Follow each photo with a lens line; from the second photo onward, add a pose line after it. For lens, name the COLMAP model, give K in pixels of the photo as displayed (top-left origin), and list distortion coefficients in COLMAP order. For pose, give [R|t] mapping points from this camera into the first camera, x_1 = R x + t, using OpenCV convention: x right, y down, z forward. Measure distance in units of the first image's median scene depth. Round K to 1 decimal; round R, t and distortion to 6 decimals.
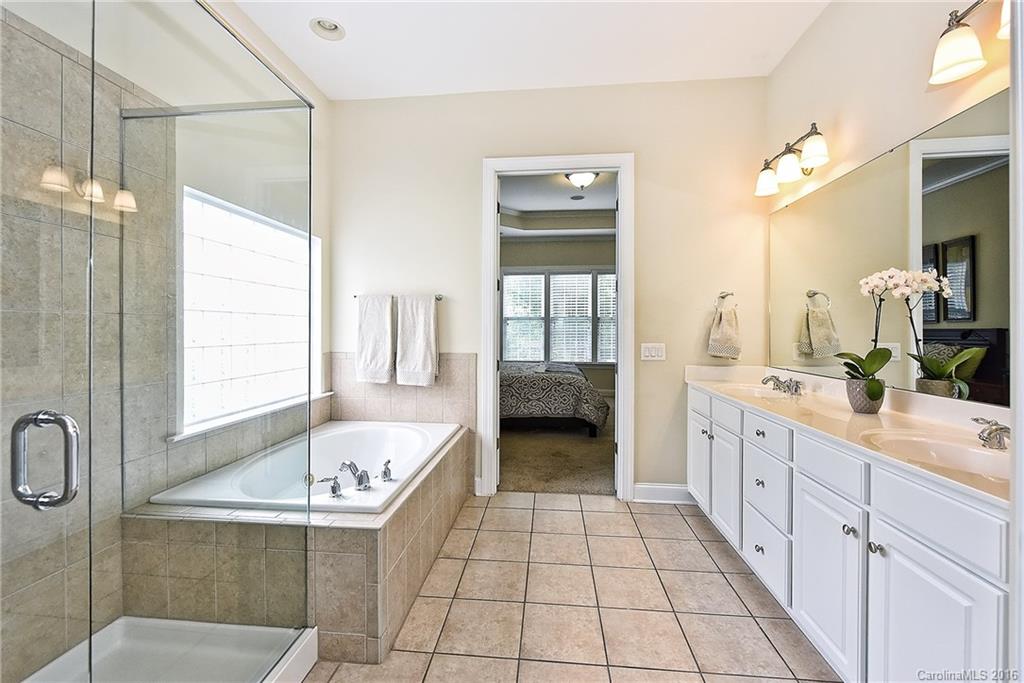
lens RADIAL K [[406.2, 0, 518.2], [0, 406.2, 334.6], [0, 0, 1]] dist [-0.001076, -0.001302]
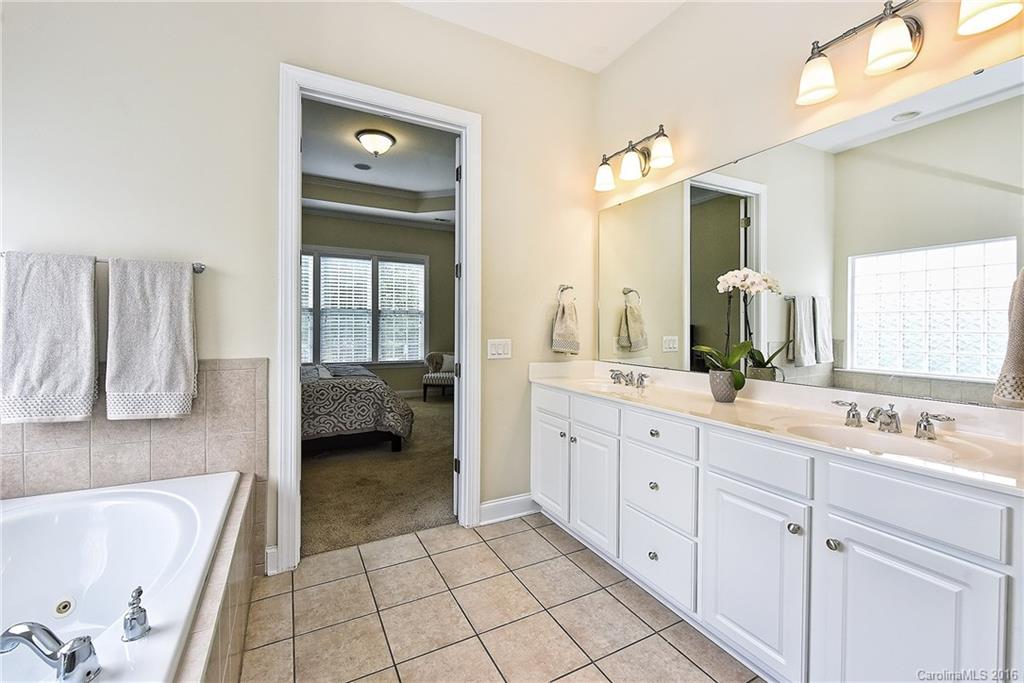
lens RADIAL K [[411.5, 0, 485.3], [0, 411.5, 330.4], [0, 0, 1]] dist [-0.000778, -0.001255]
pose [[0.850176, -0.002398, 0.526493, -0.164527], [0.002010, 0.999997, 0.001309, 0.001459], [-0.526494, -0.000055, 0.850179, 0.269408]]
